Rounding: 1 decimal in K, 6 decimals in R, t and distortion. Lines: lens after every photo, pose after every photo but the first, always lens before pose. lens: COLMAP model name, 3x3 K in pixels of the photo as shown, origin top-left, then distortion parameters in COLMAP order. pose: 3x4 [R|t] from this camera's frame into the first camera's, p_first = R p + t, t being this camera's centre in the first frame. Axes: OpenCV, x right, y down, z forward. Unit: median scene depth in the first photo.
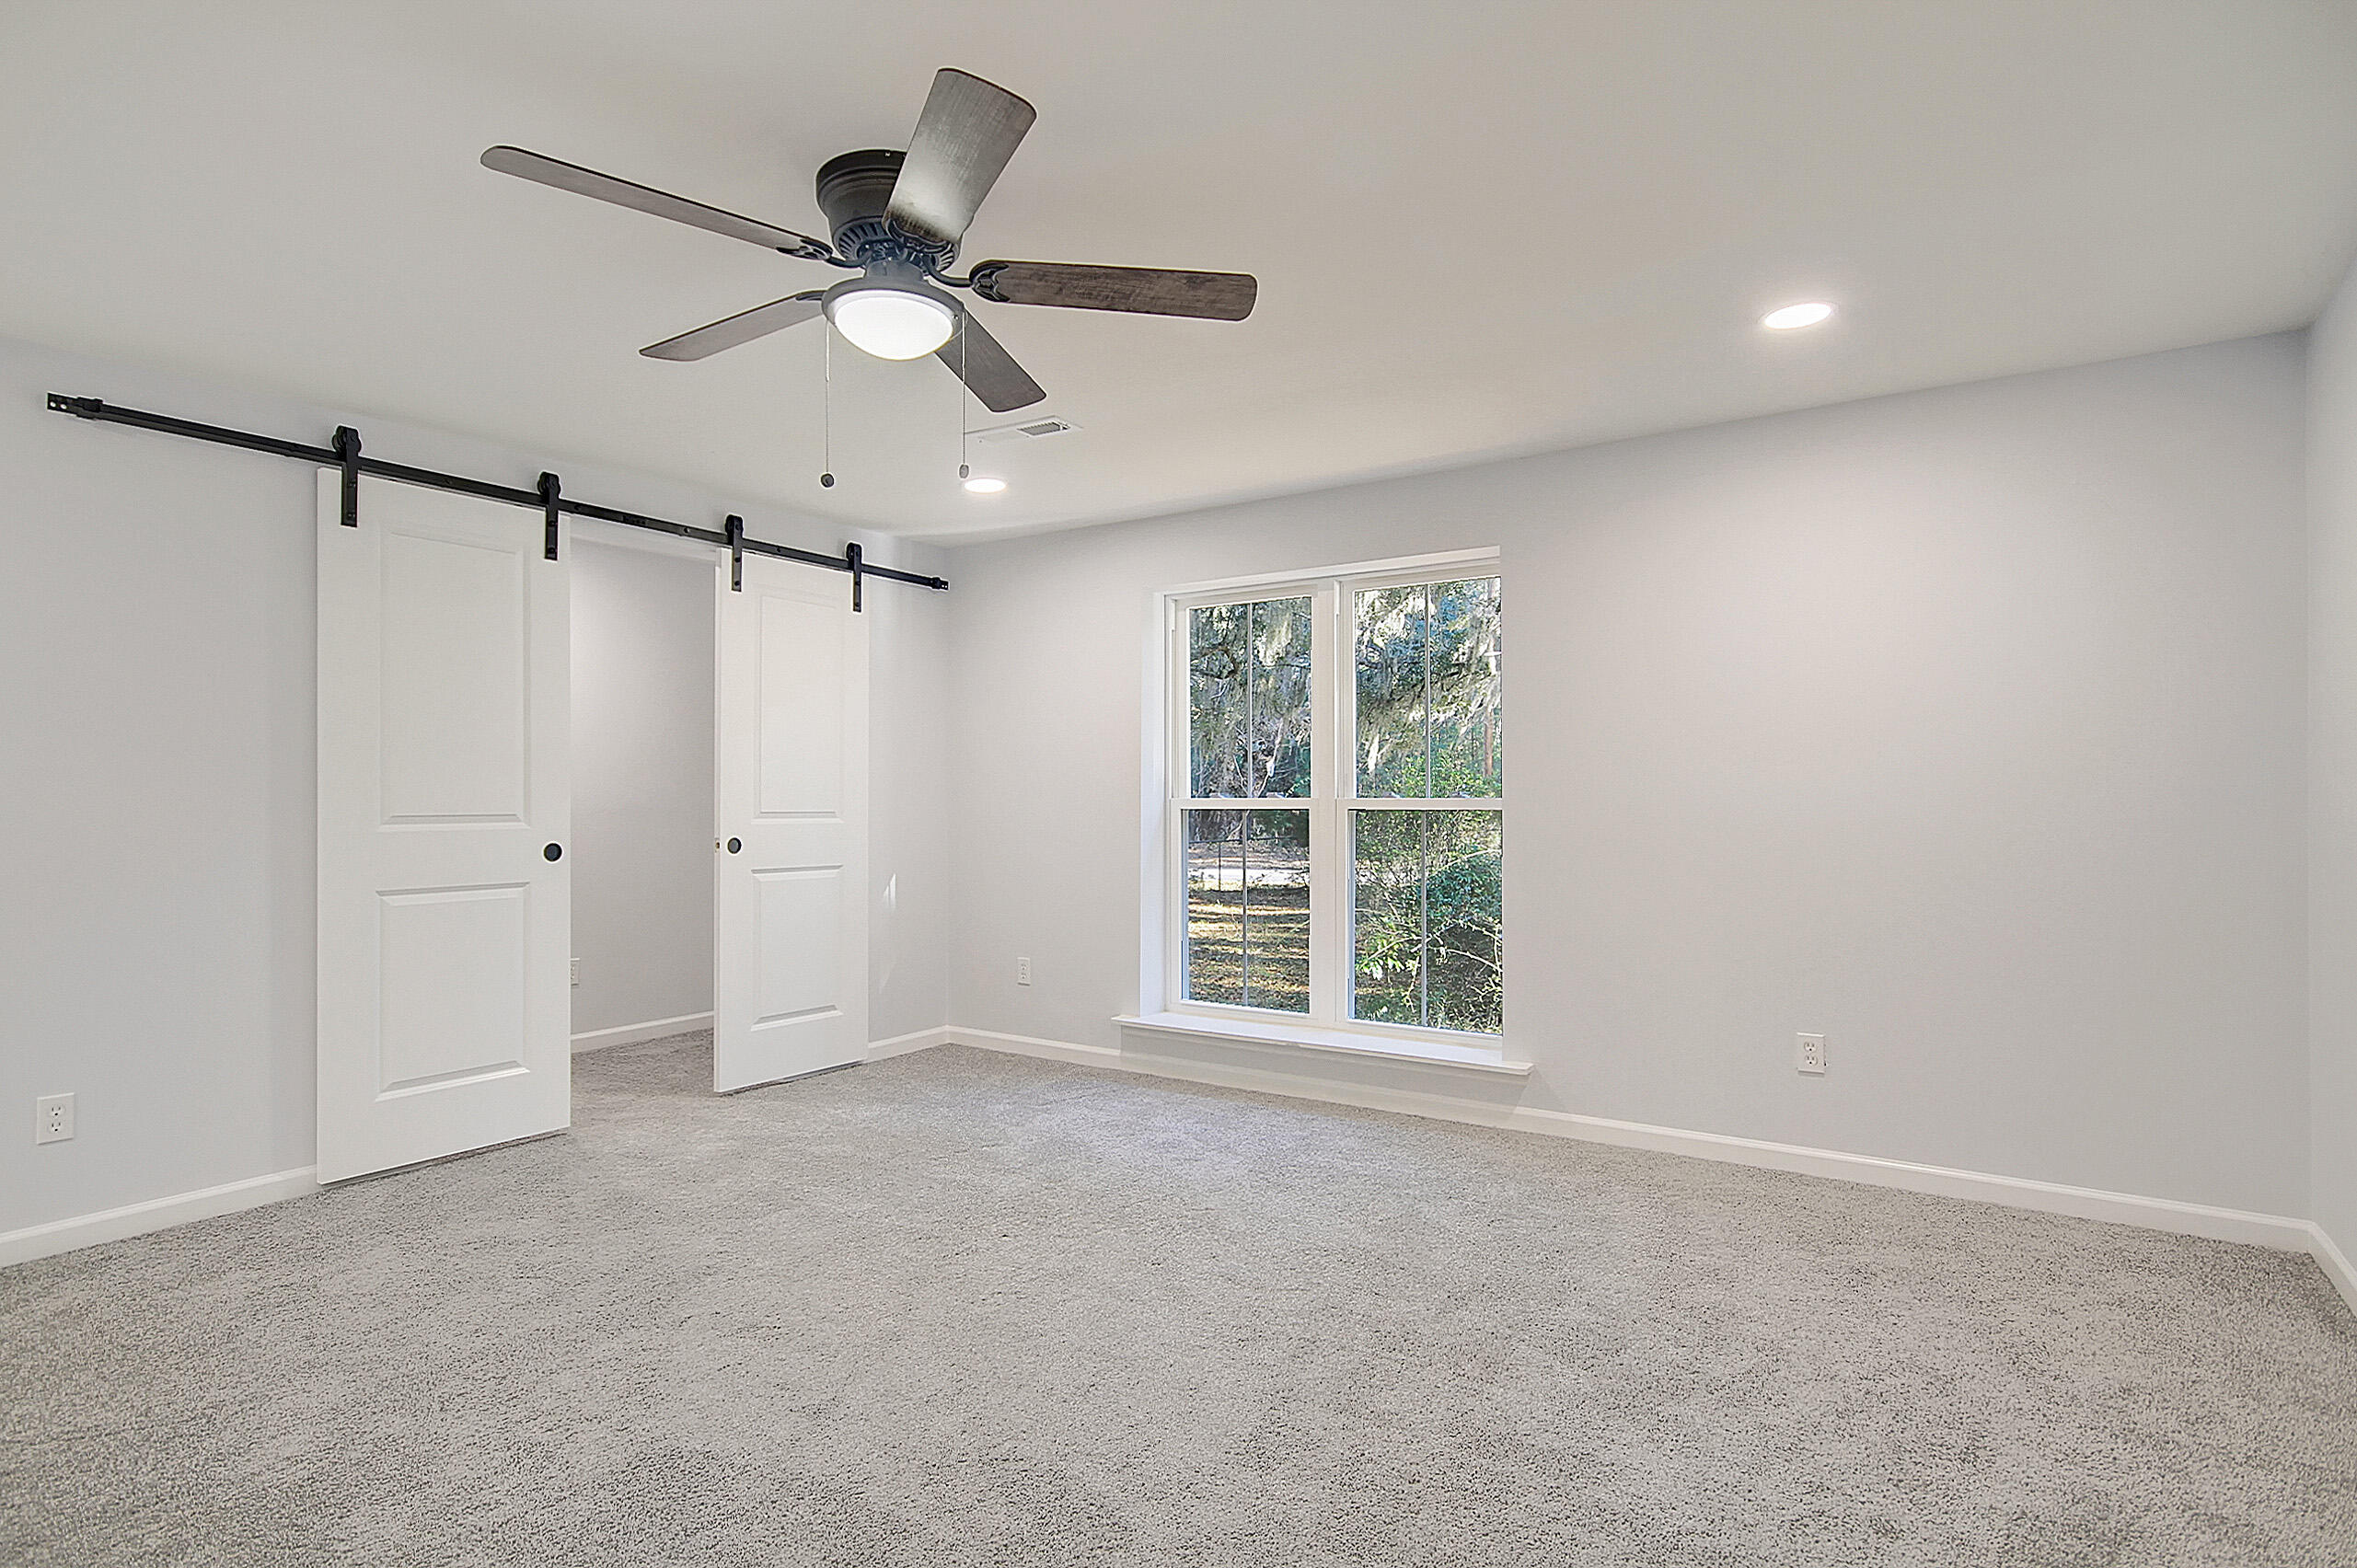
lens RADIAL K [[1248.4, 0, 1183.4], [0, 1248.4, 806.0], [0, 0, 1]] dist [-0.002203, -0.000074]
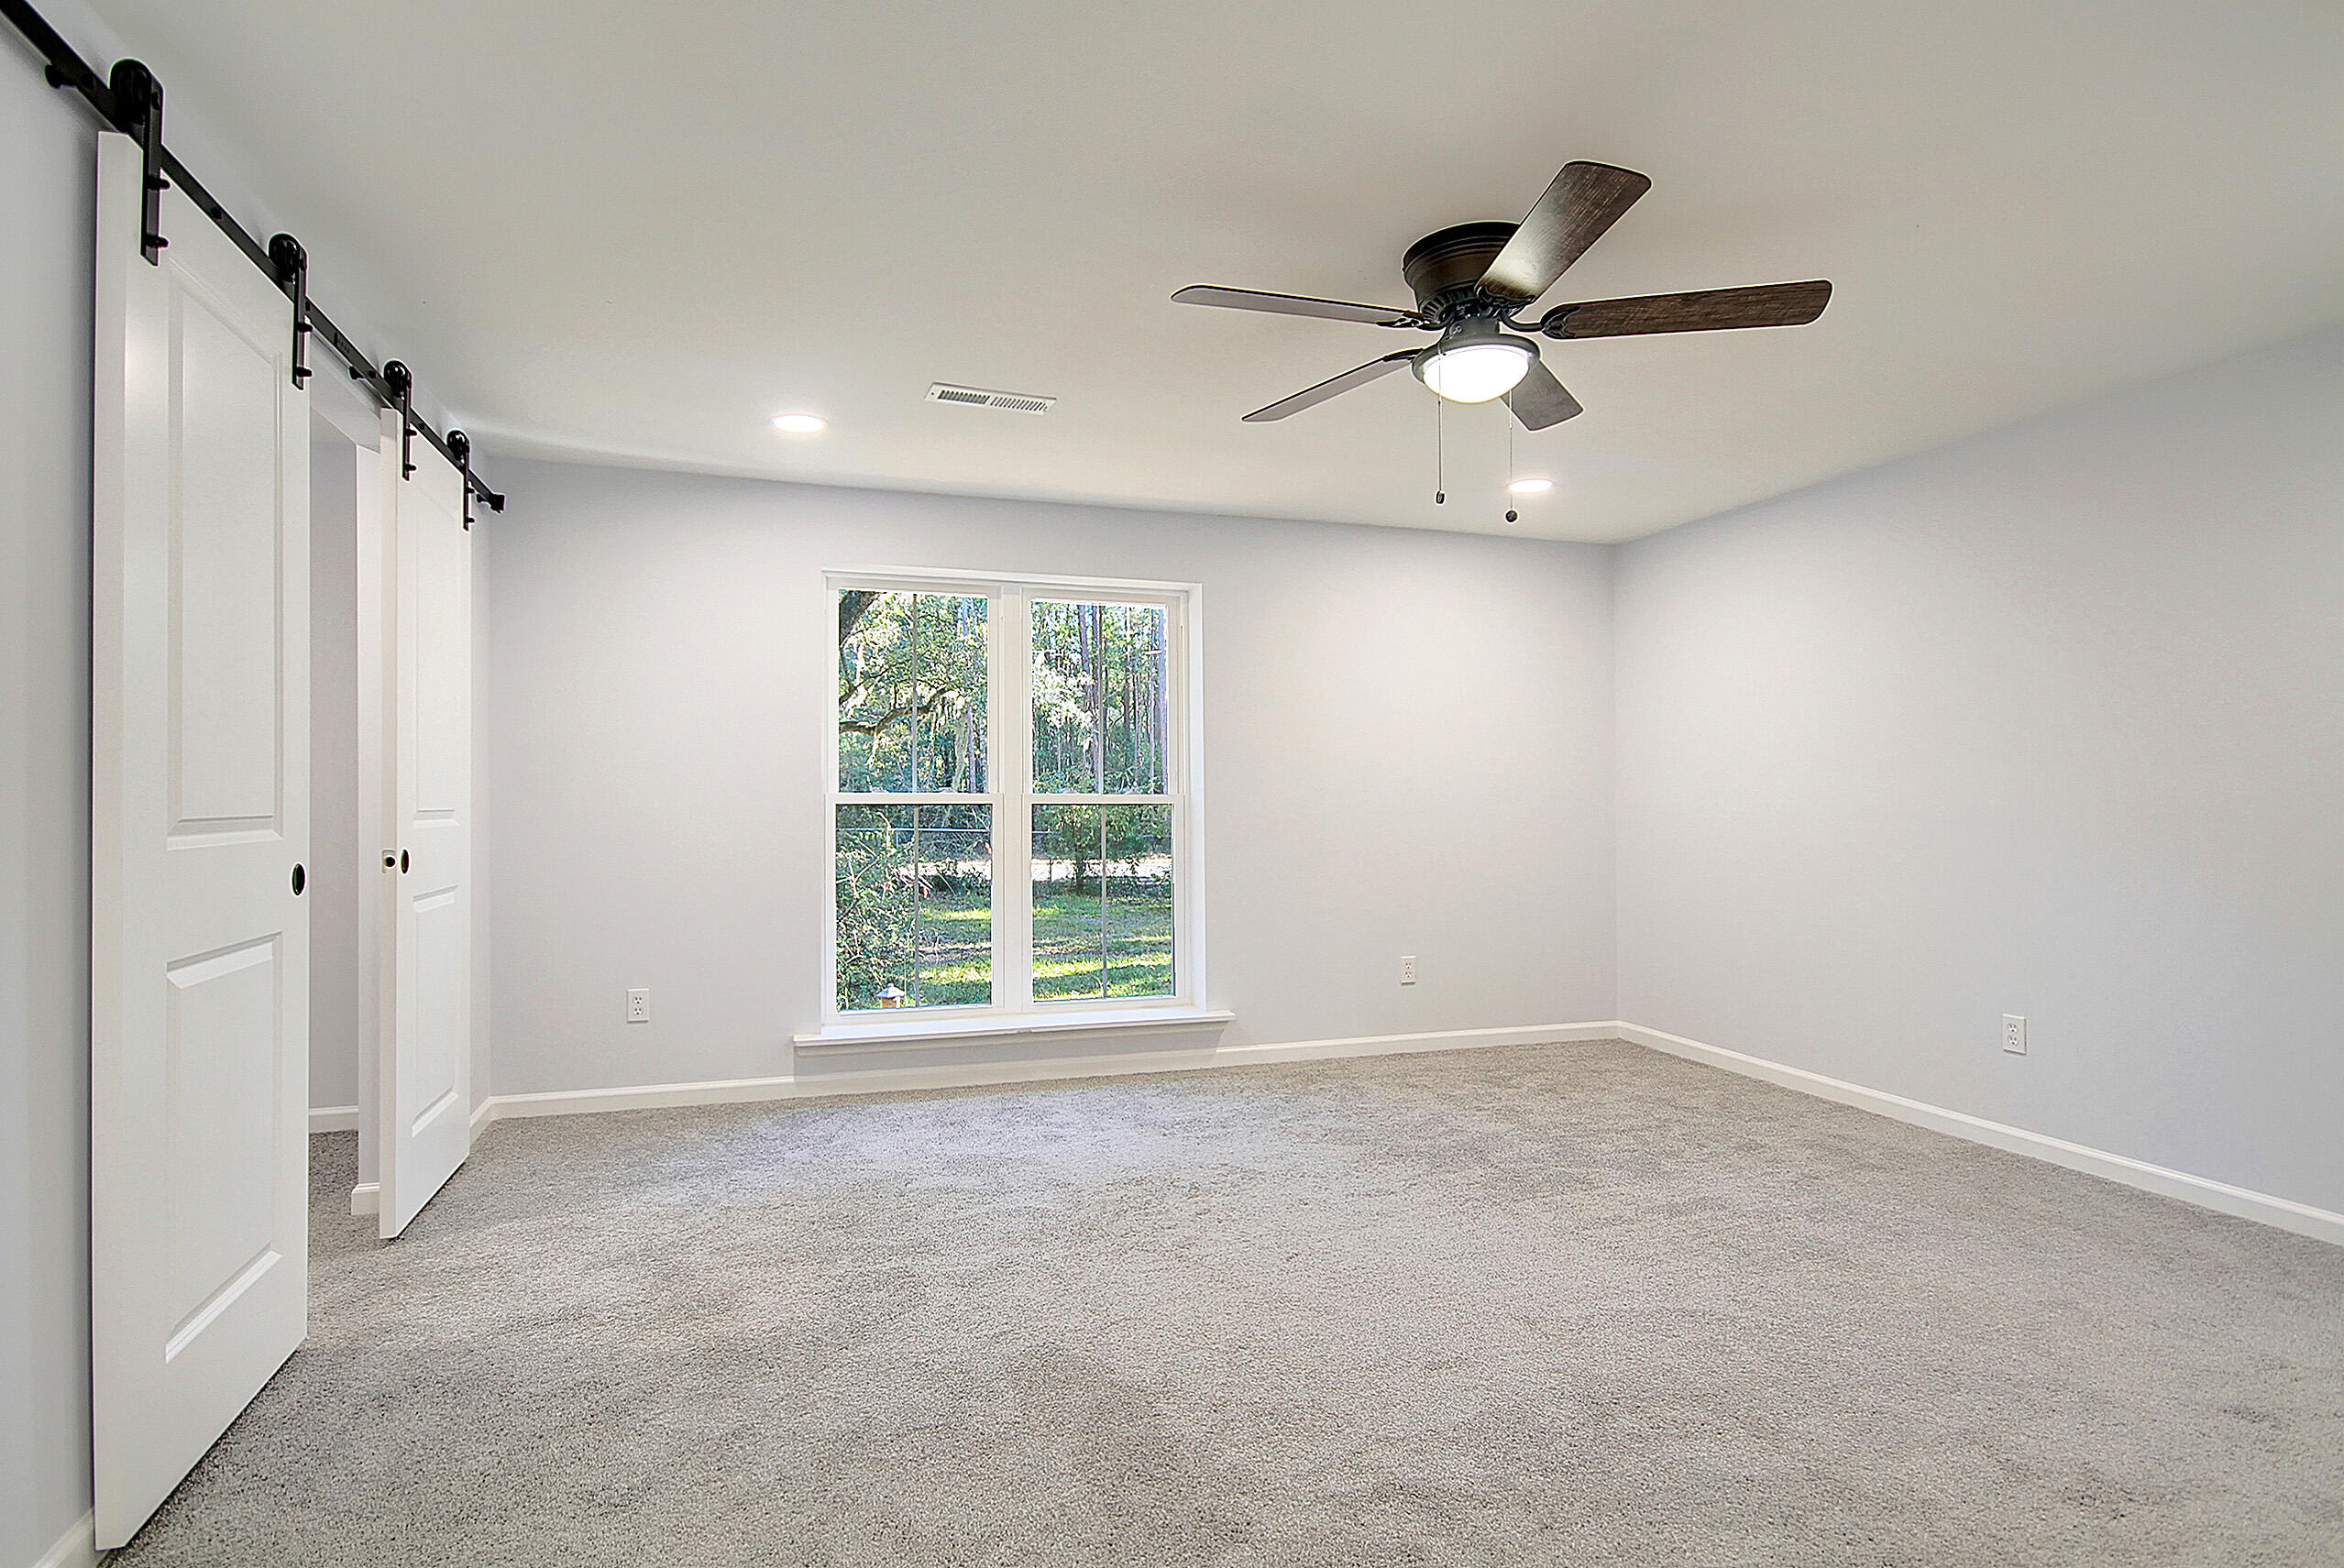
lens RADIAL K [[1241.5, 0, 1176.9], [0, 1241.5, 805.9], [0, 0, 1]] dist [-0.002203, -0.000074]
pose [[0.597381, -0.004518, 0.801945, -0.698165], [0.002906, 0.999990, 0.003468, 0.000987], [-0.801952, 0.000258, 0.597388, 0.296051]]
